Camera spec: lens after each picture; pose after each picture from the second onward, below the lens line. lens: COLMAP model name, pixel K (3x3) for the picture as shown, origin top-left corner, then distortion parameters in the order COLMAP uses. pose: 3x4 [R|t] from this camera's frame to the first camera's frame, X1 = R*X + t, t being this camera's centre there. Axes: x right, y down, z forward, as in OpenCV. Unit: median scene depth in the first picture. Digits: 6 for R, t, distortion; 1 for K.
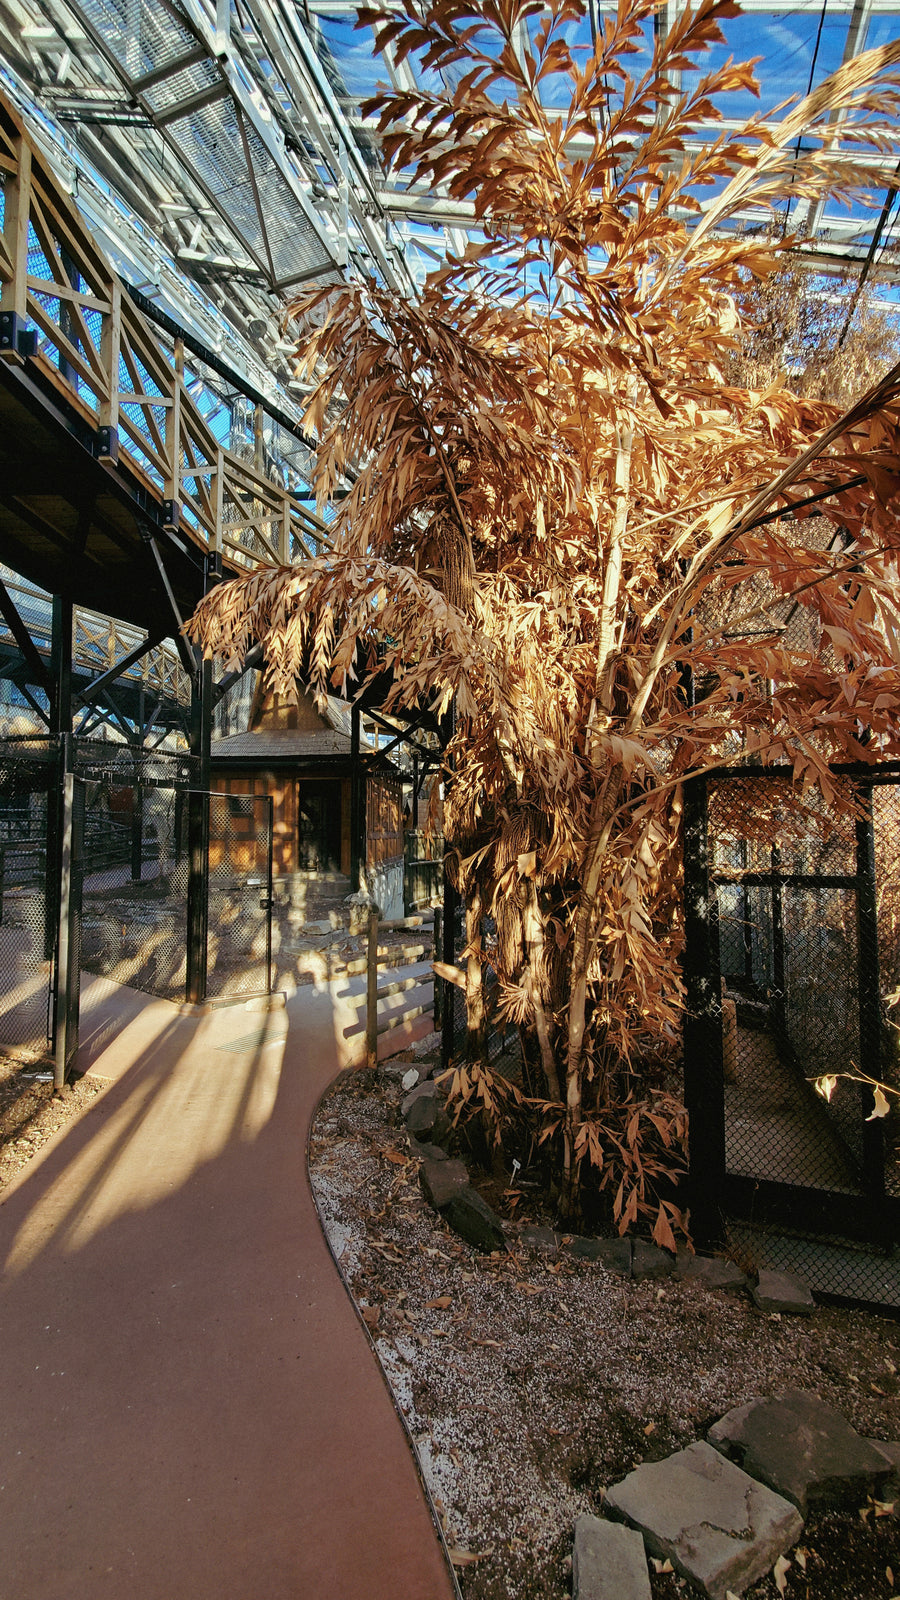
lens RADIAL K [[646.9, 0, 435.5], [0, 646.9, 803.2], [0, 0, 1]] dist [0.018162, -0.008243]
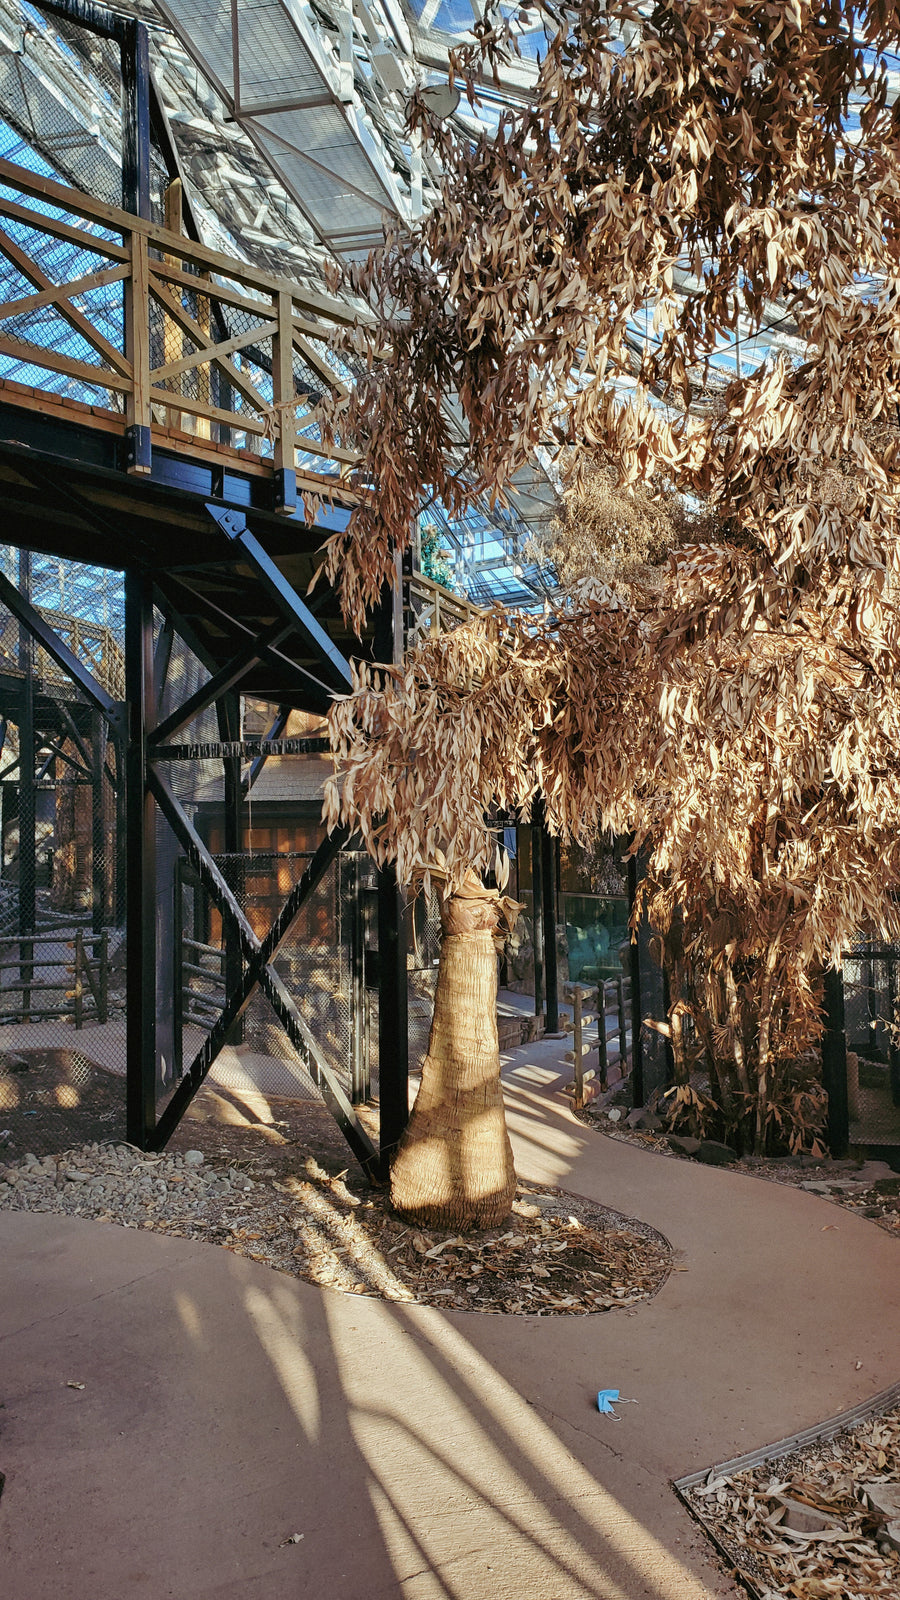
lens RADIAL K [[1242.1, 0, 511.1], [0, 1242.1, 792.9], [0, 0, 1]] dist [0.098298, -0.001409]
pose [[0.987647, -0.008359, 0.156473, -0.834592], [0.008129, 0.999965, 0.002114, -0.294030], [-0.156485, -0.000815, 0.987680, -1.888994]]
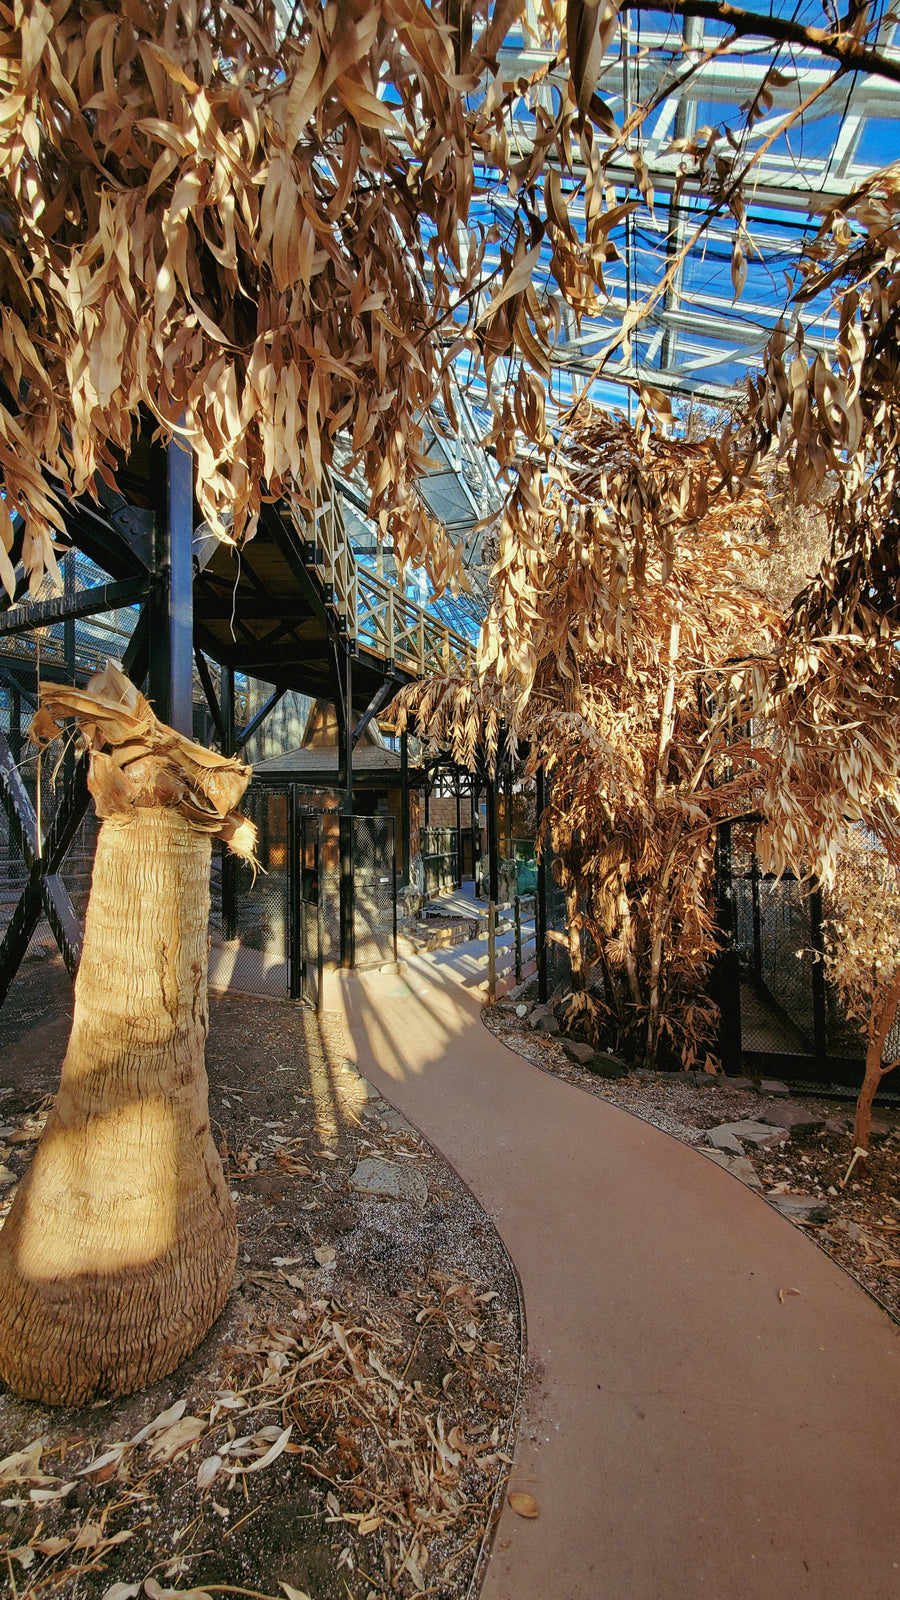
lens RADIAL K [[646.9, 0, 435.5], [0, 646.9, 803.2], [0, 0, 1]] dist [0.018162, -0.008243]
pose [[0.998724, -0.010932, 0.049306, -0.408913], [0.010144, 0.999817, 0.016204, -0.106090], [-0.049474, -0.015684, 0.998652, -0.638519]]
